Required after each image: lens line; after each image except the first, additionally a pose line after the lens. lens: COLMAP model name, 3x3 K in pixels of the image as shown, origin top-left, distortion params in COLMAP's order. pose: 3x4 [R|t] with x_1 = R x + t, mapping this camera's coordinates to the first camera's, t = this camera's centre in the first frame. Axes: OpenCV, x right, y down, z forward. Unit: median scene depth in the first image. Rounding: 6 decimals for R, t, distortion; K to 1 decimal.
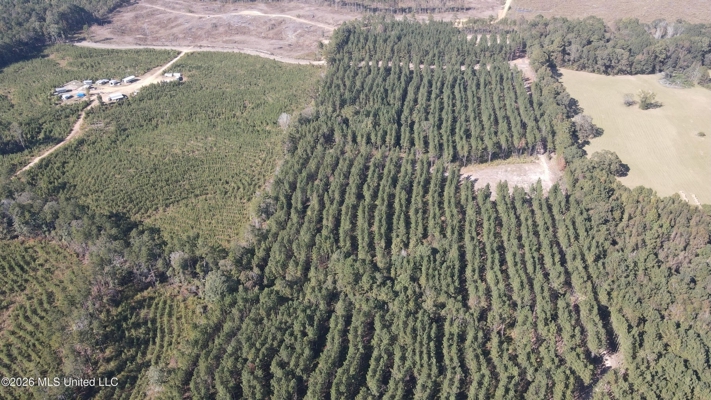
lens RADIAL K [[524.4, 0, 353.7], [0, 524.4, 204.4], [0, 0, 1]] dist [-0.005168, 0.033864]
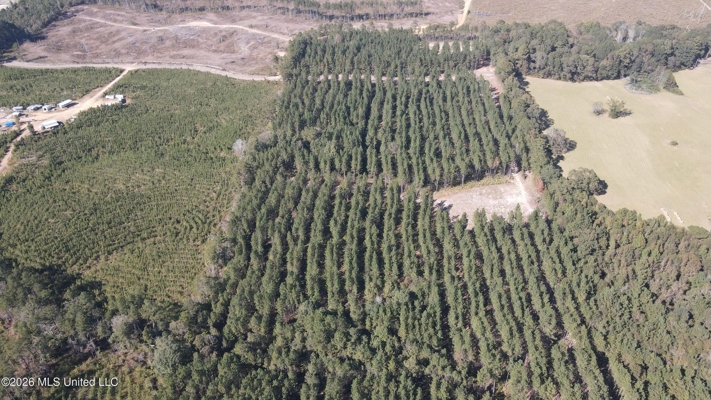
lens RADIAL K [[524.4, 0, 353.7], [0, 524.4, 204.4], [0, 0, 1]] dist [-0.005168, 0.033864]
pose [[0.996490, -0.048775, 0.068032, -0.000546], [0.048739, 0.998809, 0.002186, -0.057685], [-0.068057, 0.001137, 0.997681, 0.080040]]
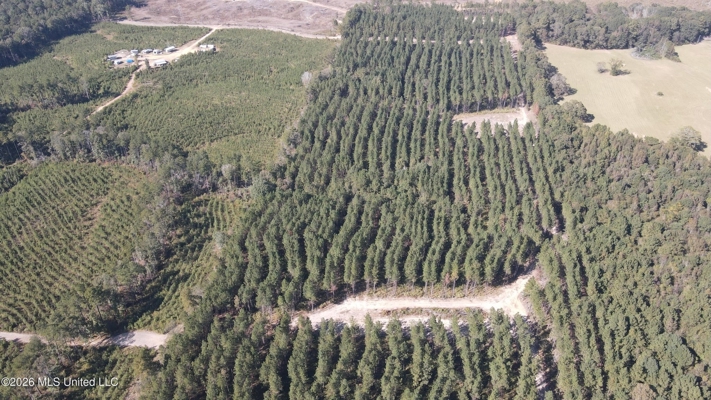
lens RADIAL K [[524.4, 0, 353.7], [0, 524.4, 204.4], [0, 0, 1]] dist [-0.005168, 0.033864]
pose [[0.999879, 0.011499, -0.010509, -0.010312], [-0.011538, 0.999927, -0.003668, 0.141923], [0.010466, 0.003788, 0.999938, -0.205486]]
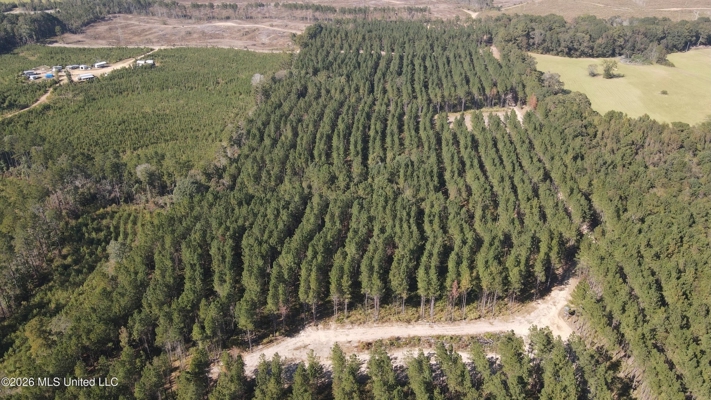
lens RADIAL K [[524.4, 0, 353.7], [0, 524.4, 204.4], [0, 0, 1]] dist [-0.005168, 0.033864]
pose [[0.998669, -0.021212, 0.047023, -0.001277], [0.026738, 0.992390, -0.120198, 0.216630], [-0.044115, 0.121296, 0.991636, 0.034200]]
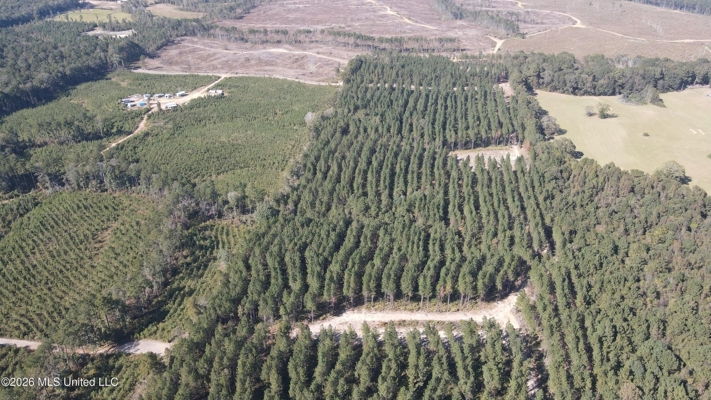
lens RADIAL K [[524.4, 0, 353.7], [0, 524.4, 204.4], [0, 0, 1]] dist [-0.005168, 0.033864]
pose [[0.999775, 0.015325, -0.014684, -0.005654], [-0.016842, 0.993842, -0.109516, 0.198632], [0.012915, 0.109738, 0.993877, -0.245108]]
